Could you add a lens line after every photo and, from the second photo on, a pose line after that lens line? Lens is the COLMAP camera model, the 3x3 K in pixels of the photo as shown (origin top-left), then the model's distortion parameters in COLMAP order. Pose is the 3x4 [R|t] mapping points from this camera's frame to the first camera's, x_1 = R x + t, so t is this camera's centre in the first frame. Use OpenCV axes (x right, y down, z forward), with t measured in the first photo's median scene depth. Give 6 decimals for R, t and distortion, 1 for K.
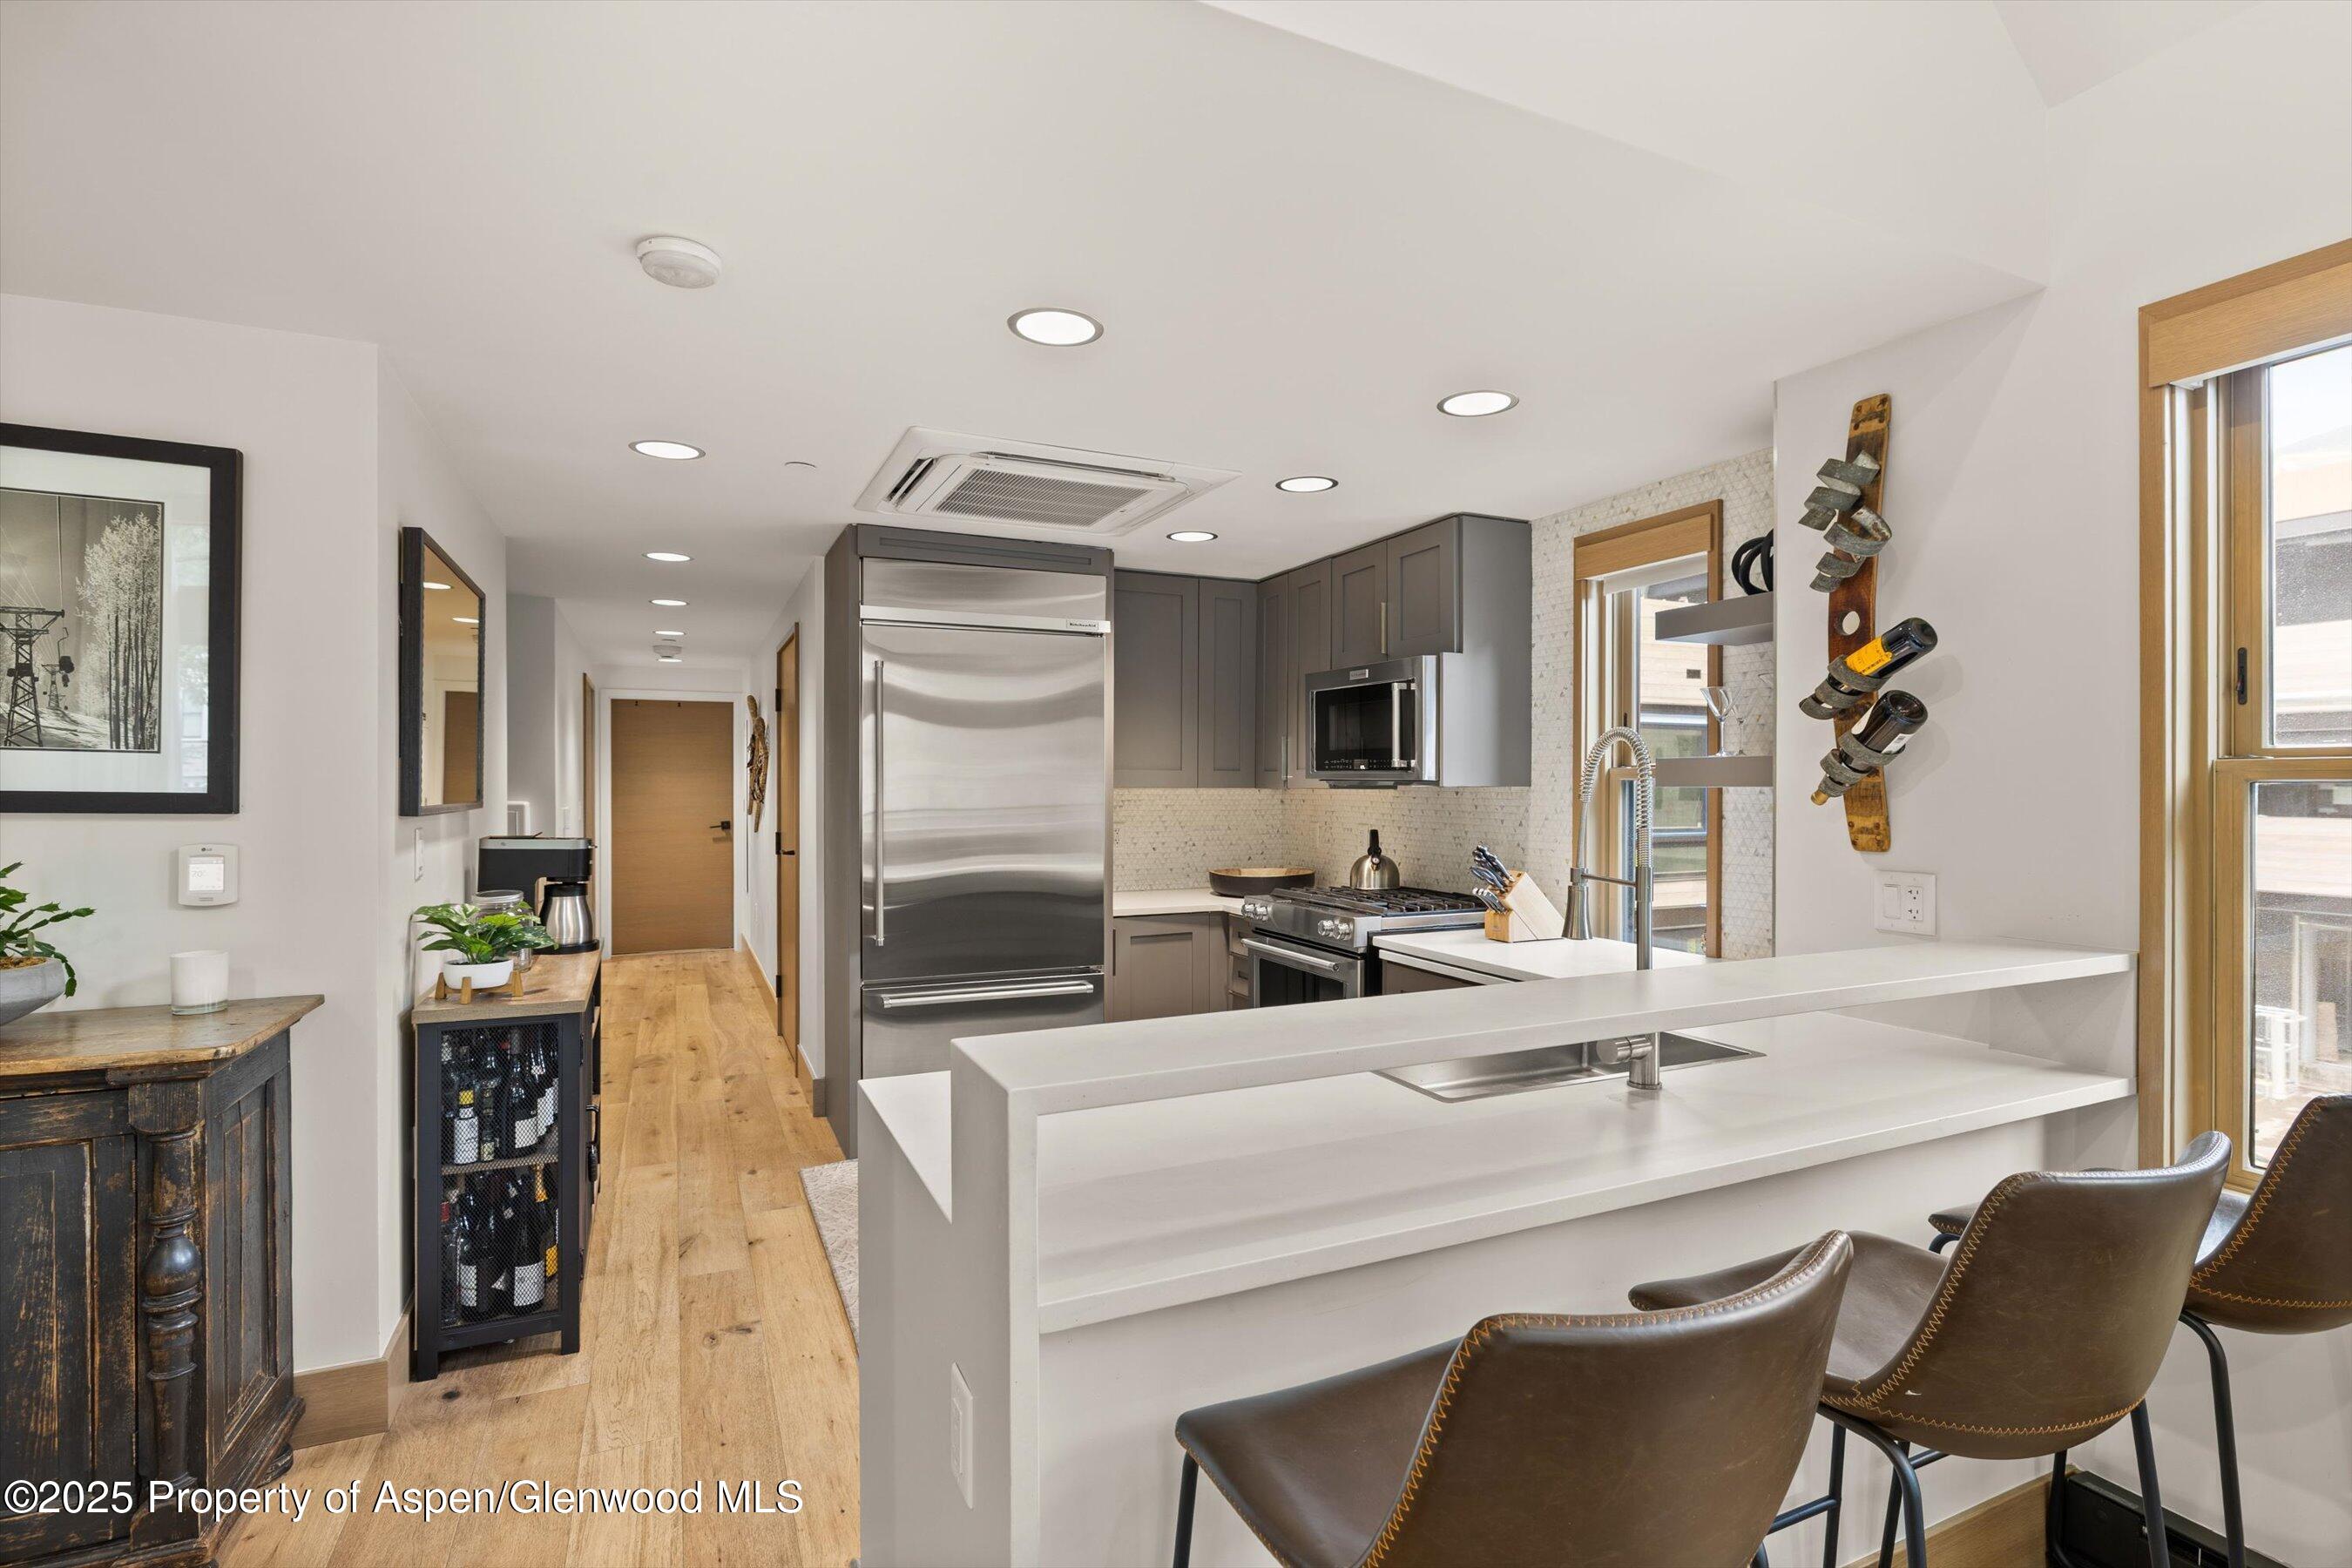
lens RADIAL K [[1152.2, 0, 1176.1], [0, 1152.2, 778.1], [0, 0, 1]] dist [0.003745, -0.000032]
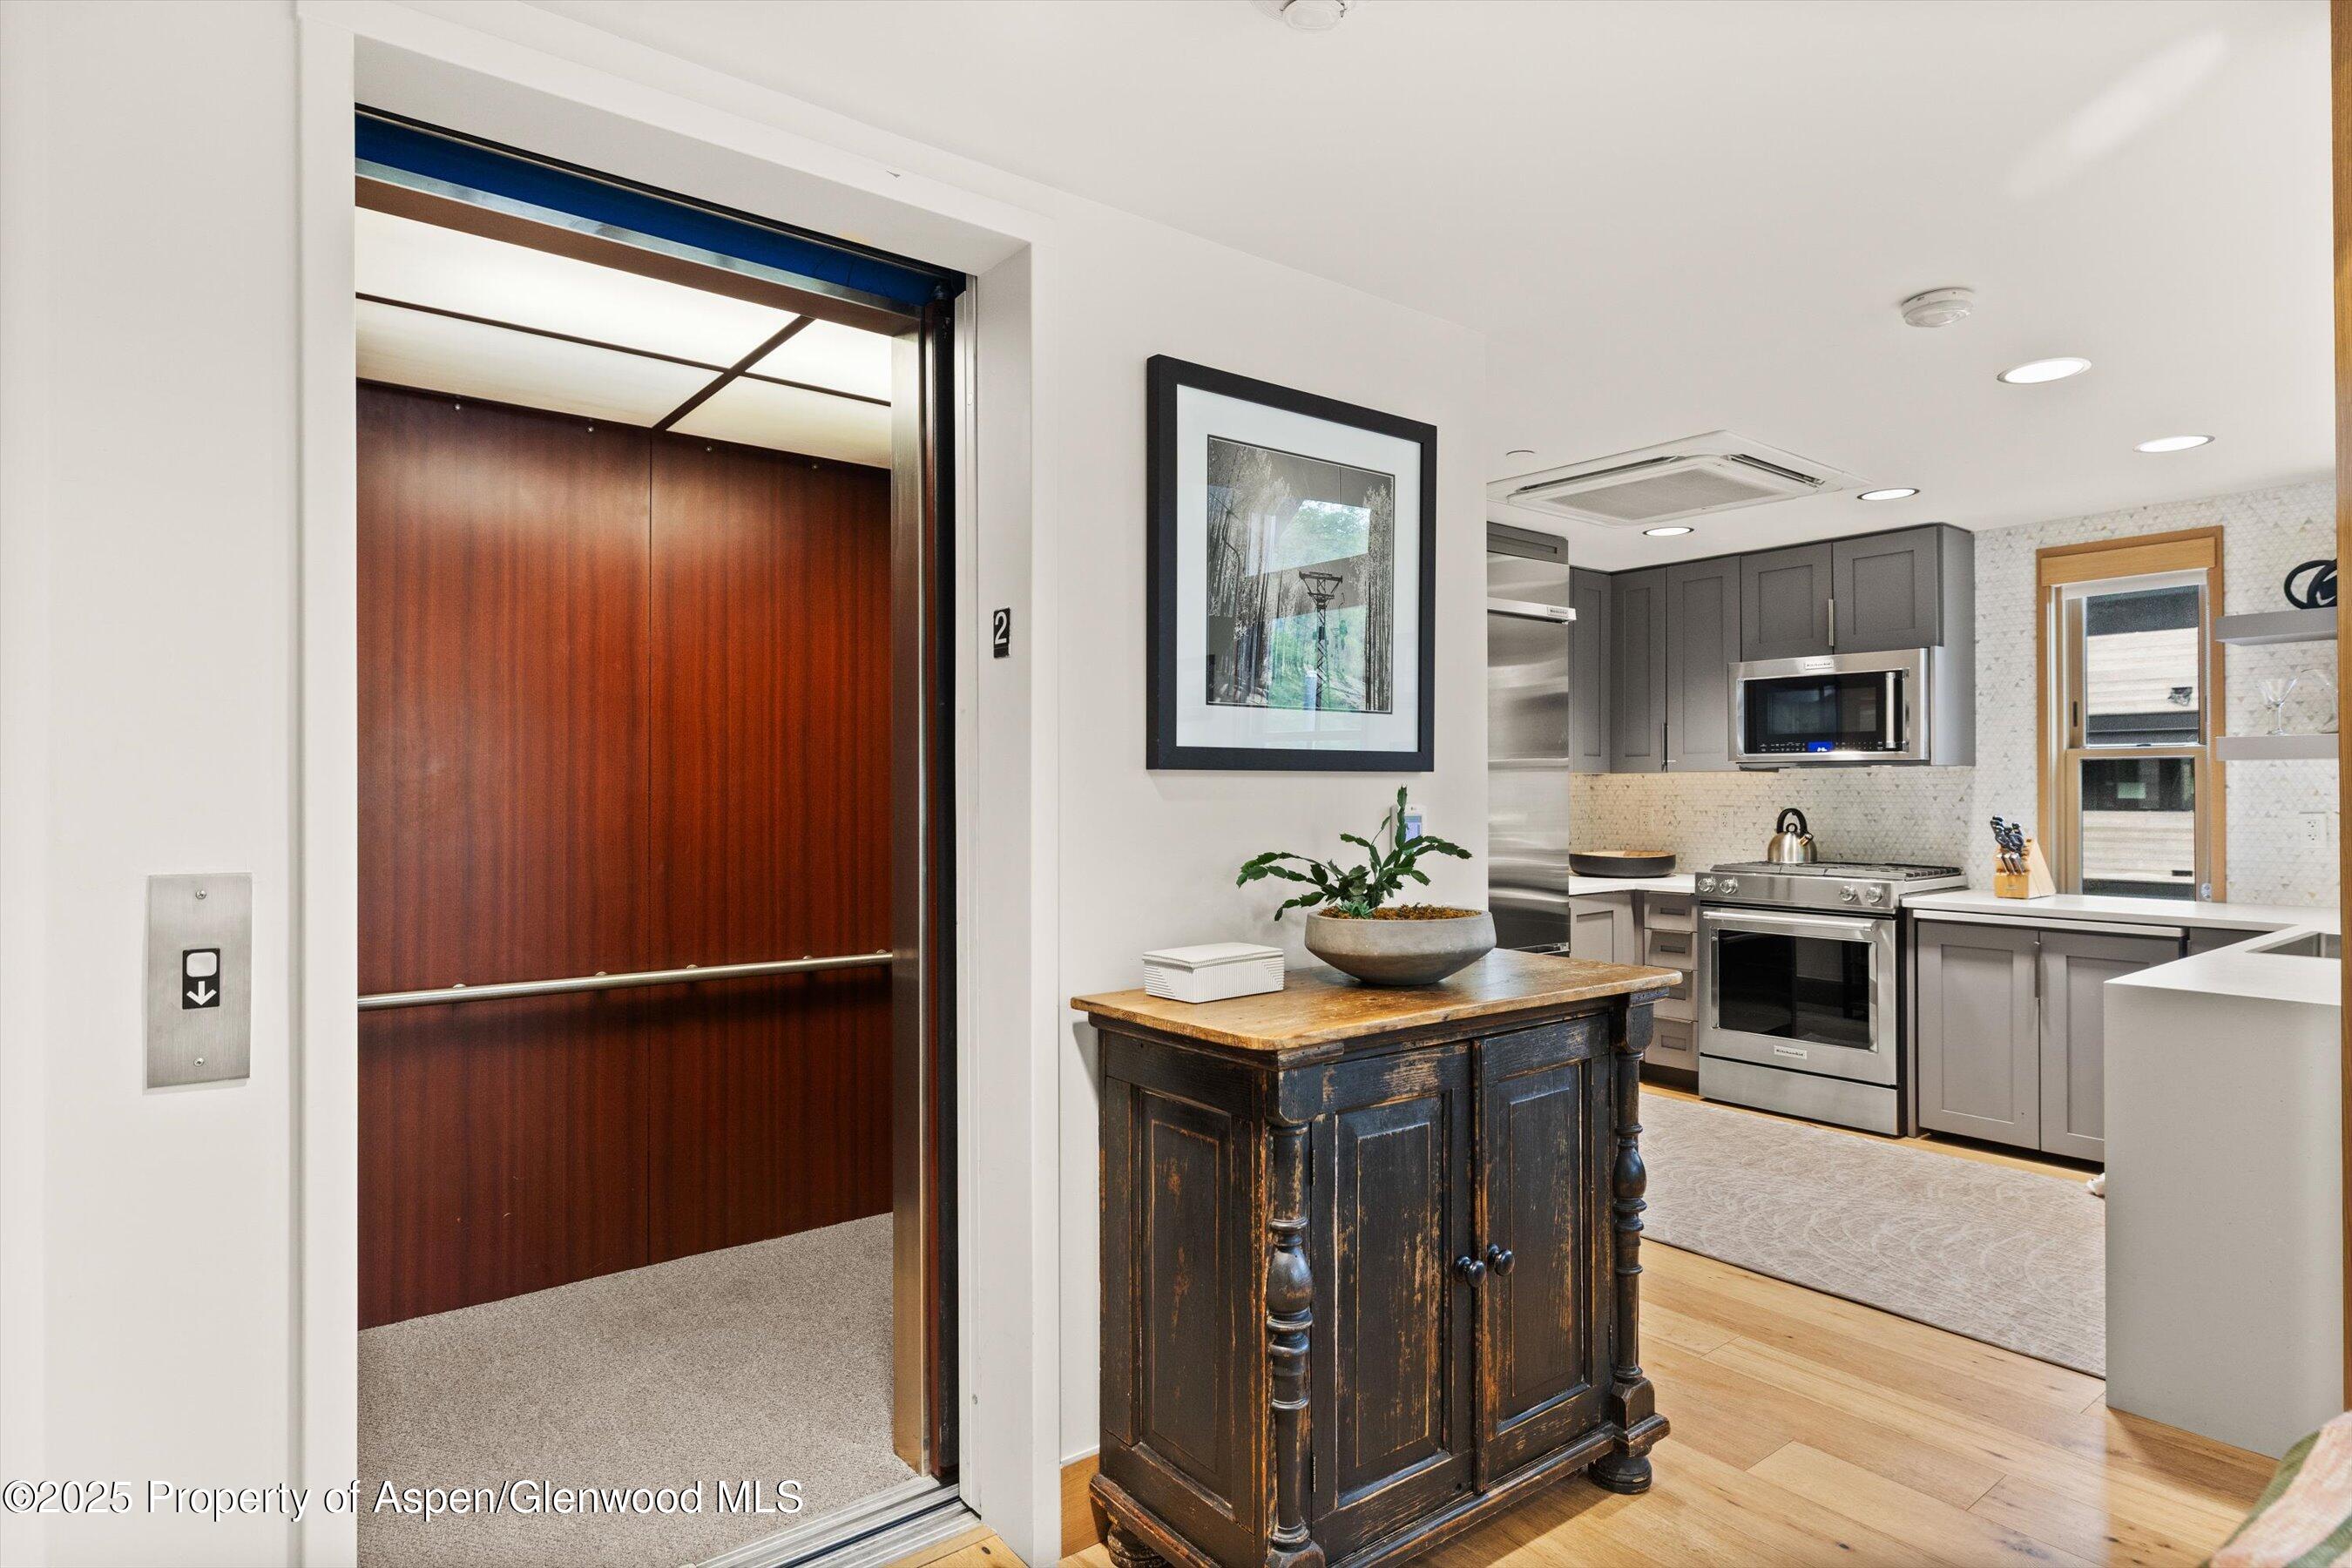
lens RADIAL K [[1310.6, 0, 1181.9], [0, 1310.6, 787.5], [0, 0, 1]] dist [0.000618, -0.000280]
pose [[0.968280, -0.004212, 0.249833, -0.869573], [0.003949, 0.999991, 0.001555, 0.026263], [-0.249837, -0.000519, 0.968288, -0.060980]]
